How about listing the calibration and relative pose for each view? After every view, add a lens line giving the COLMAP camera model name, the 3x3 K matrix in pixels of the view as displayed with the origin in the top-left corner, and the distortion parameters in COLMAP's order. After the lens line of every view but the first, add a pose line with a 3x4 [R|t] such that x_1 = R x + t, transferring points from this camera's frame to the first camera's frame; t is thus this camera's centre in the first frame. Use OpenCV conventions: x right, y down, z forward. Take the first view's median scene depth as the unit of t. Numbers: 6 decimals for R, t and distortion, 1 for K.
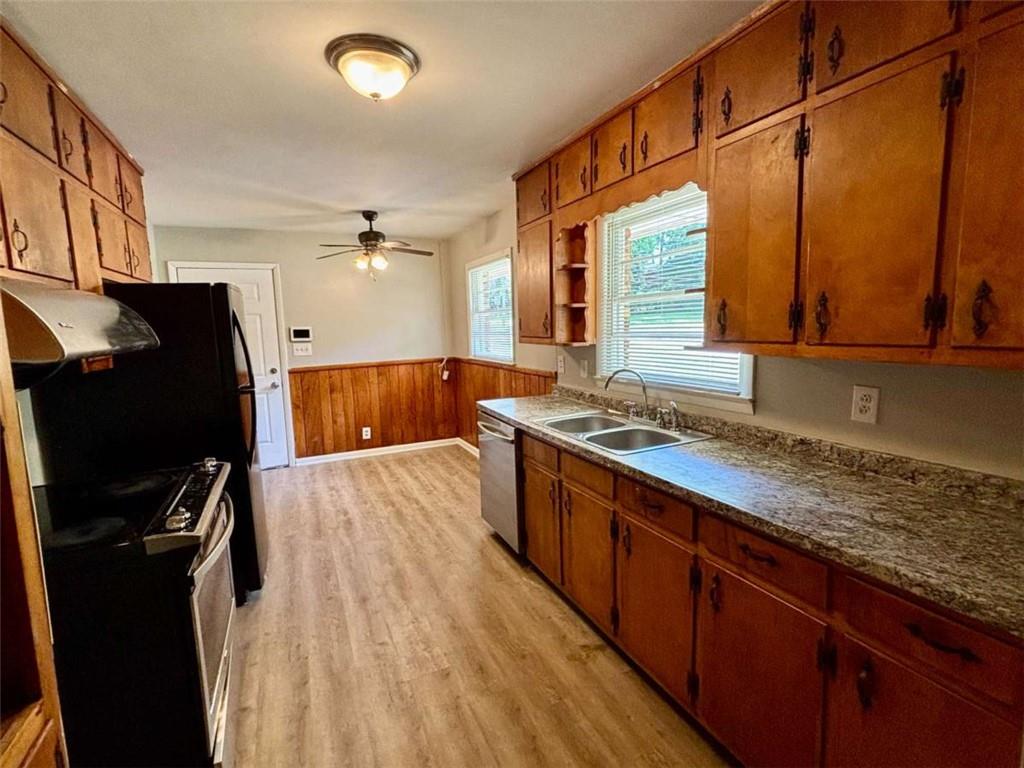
lens RADIAL K [[473.0, 0, 512.0], [0, 473.0, 384.0], [0, 0, 1]] dist [-0.021887, 0.000165]
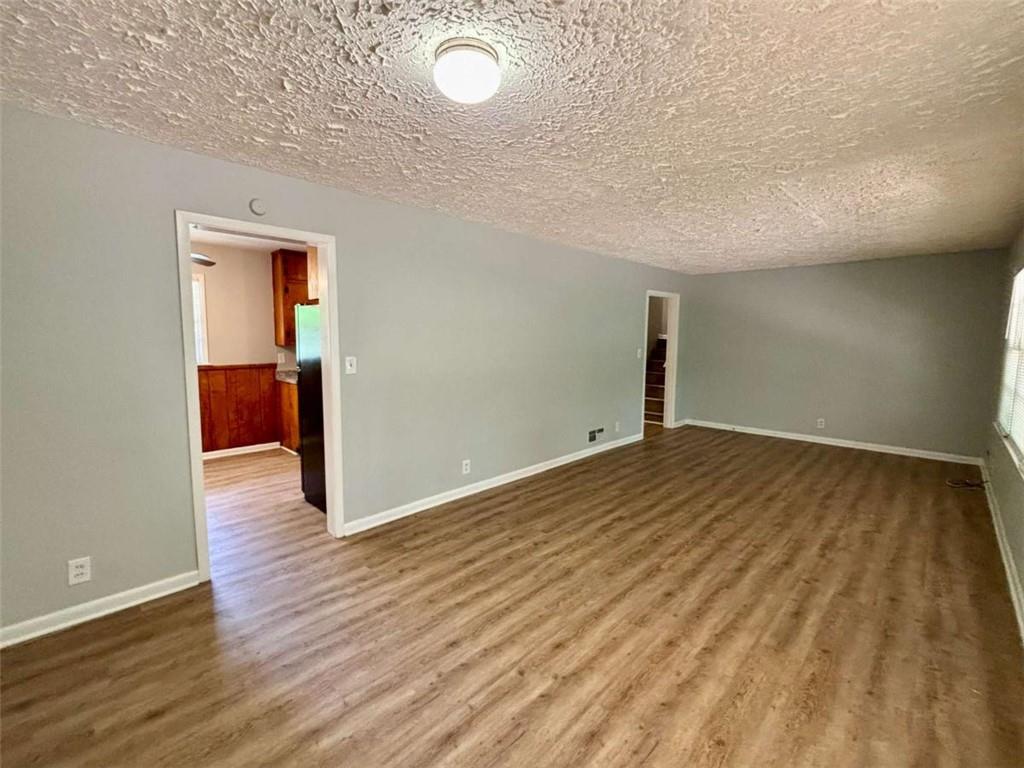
lens RADIAL K [[463.8, 0, 512.0], [0, 463.8, 384.0], [0, 0, 1]] dist [-0.020442, 0.018662]
pose [[-0.372423, -0.077942, 0.924784, -2.174544], [0.118132, 0.984380, 0.130539, -0.083594], [-0.920514, 0.157862, -0.357399, 1.021217]]
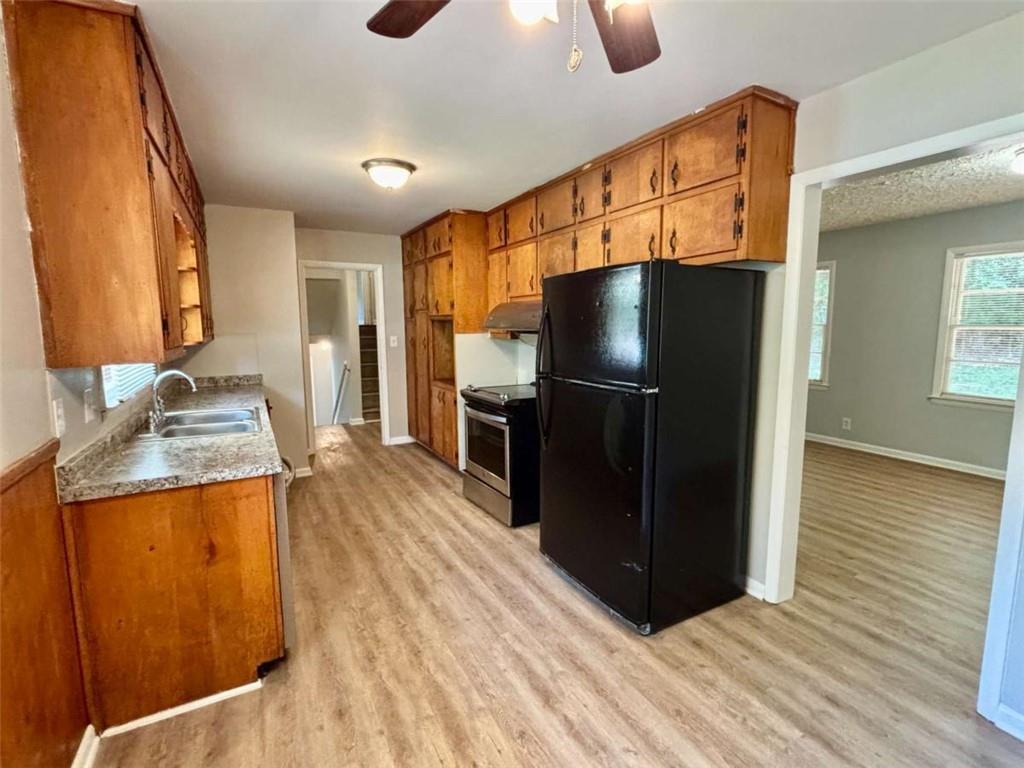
lens RADIAL K [[473.0, 0, 512.0], [0, 473.0, 384.0], [0, 0, 1]] dist [-0.021887, 0.000165]
pose [[-0.997062, 0.040808, -0.064826, -0.369859], [0.022980, 0.966650, 0.255070, -0.214703], [0.073073, 0.252831, -0.964747, 1.781921]]
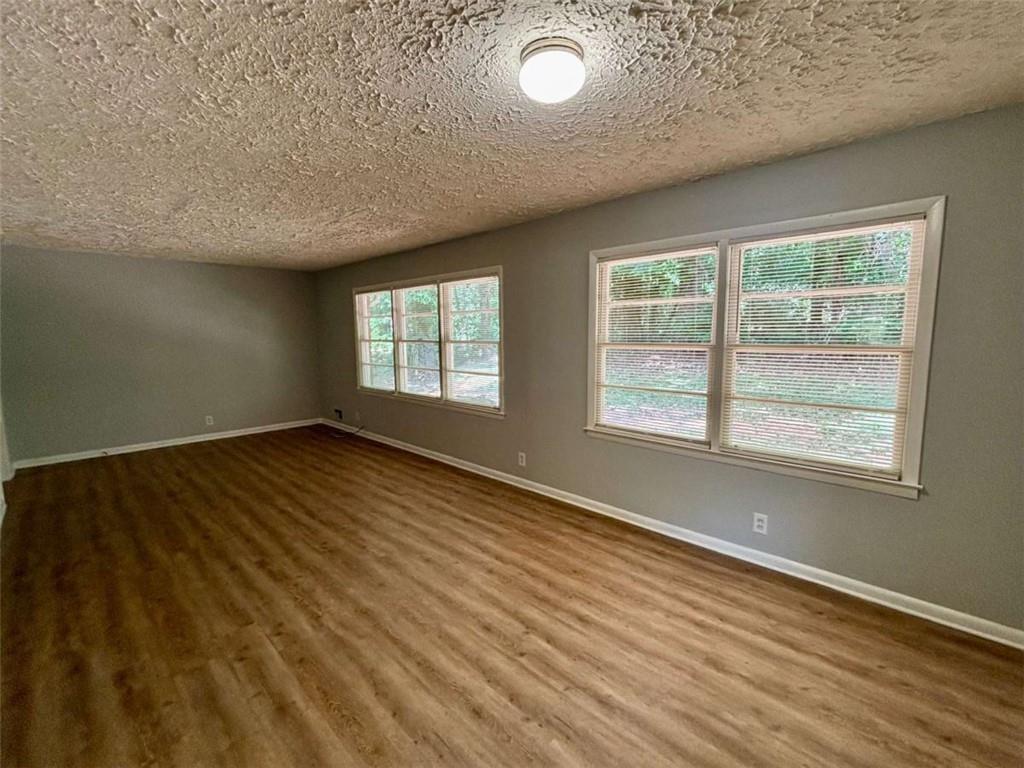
lens RADIAL K [[446.0, 0, 512.0], [0, 446.0, 384.0], [0, 0, 1]] dist [-0.000106, -0.000045]
pose [[-0.932284, 0.081737, -0.352371, -1.299935], [-0.008889, 0.968665, 0.248210, -0.170244], [0.361618, 0.234535, -0.902345, 1.387860]]
